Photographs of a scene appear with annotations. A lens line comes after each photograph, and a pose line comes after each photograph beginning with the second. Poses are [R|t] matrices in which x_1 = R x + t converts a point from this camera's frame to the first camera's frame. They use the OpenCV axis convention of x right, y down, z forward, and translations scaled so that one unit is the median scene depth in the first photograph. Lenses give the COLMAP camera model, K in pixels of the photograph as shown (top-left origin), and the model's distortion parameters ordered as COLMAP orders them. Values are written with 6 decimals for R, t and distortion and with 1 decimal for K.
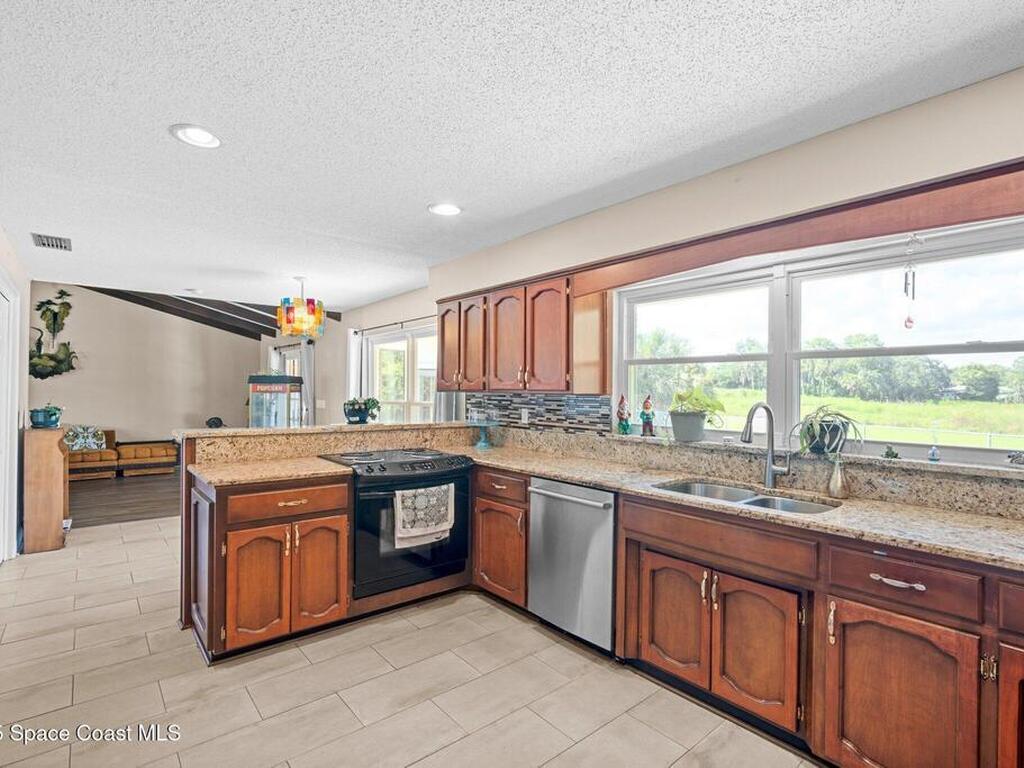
lens RADIAL K [[501.1, 0, 503.2], [0, 501.1, 390.2], [0, 0, 1]] dist [-0.005530, 0.000188]
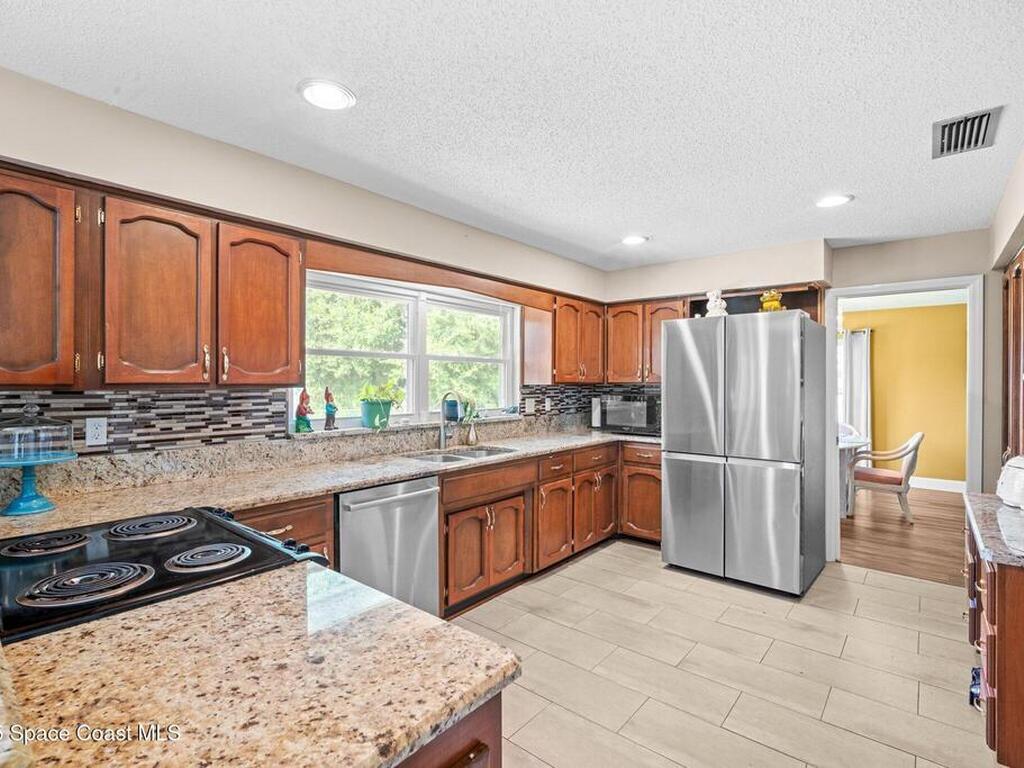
lens RADIAL K [[501.1, 0, 509.5], [0, 501.1, 379.8], [0, 0, 1]] dist [-0.005530, 0.000188]
pose [[-0.172701, -0.008990, 0.984933, -0.673415], [-0.005468, 0.999952, 0.008168, -0.013133], [-0.984959, -0.003975, -0.172741, 0.774821]]
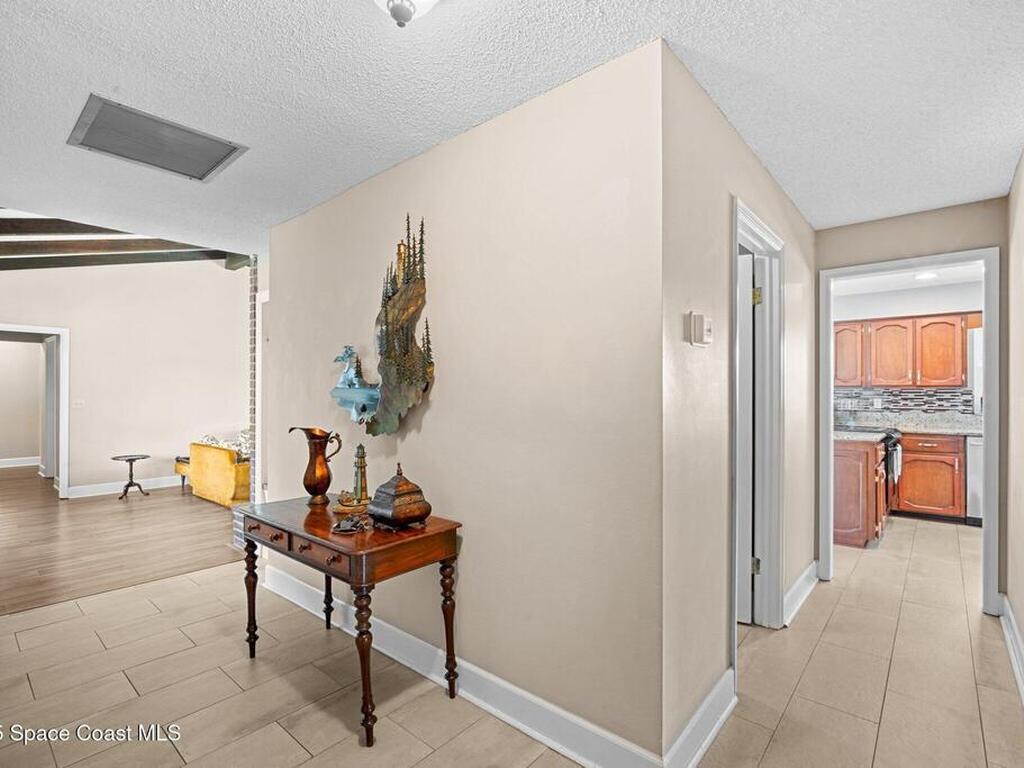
lens RADIAL K [[501.1, 0, 507.9], [0, 501.1, 386.4], [0, 0, 1]] dist [-0.005530, 0.000188]
pose [[0.986952, -0.008253, 0.160801, -1.530777], [0.009835, 0.999911, -0.009046, 0.004289], [-0.160712, 0.010509, 0.986945, -0.354343]]
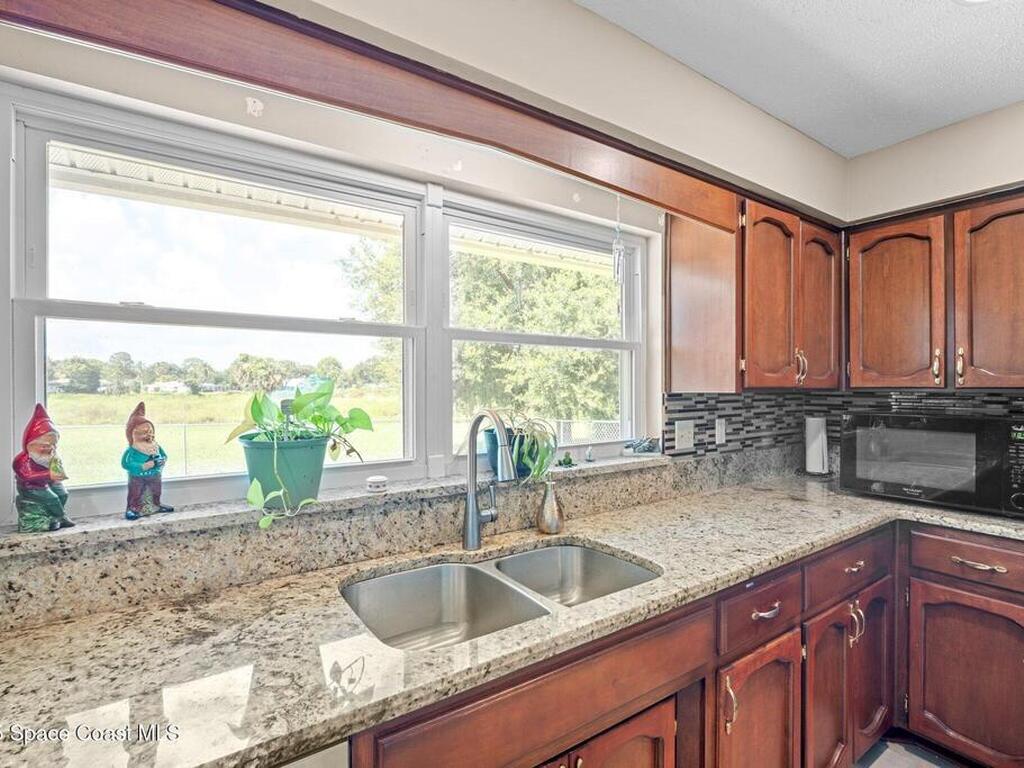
lens RADIAL K [[501.1, 0, 509.4], [0, 501.1, 388.7], [0, 0, 1]] dist [-0.005530, 0.000188]
pose [[0.097490, -0.014392, 0.995132, -0.045308], [0.003061, 0.999895, 0.014161, -0.004674], [-0.995232, 0.001666, 0.097523, 0.654747]]
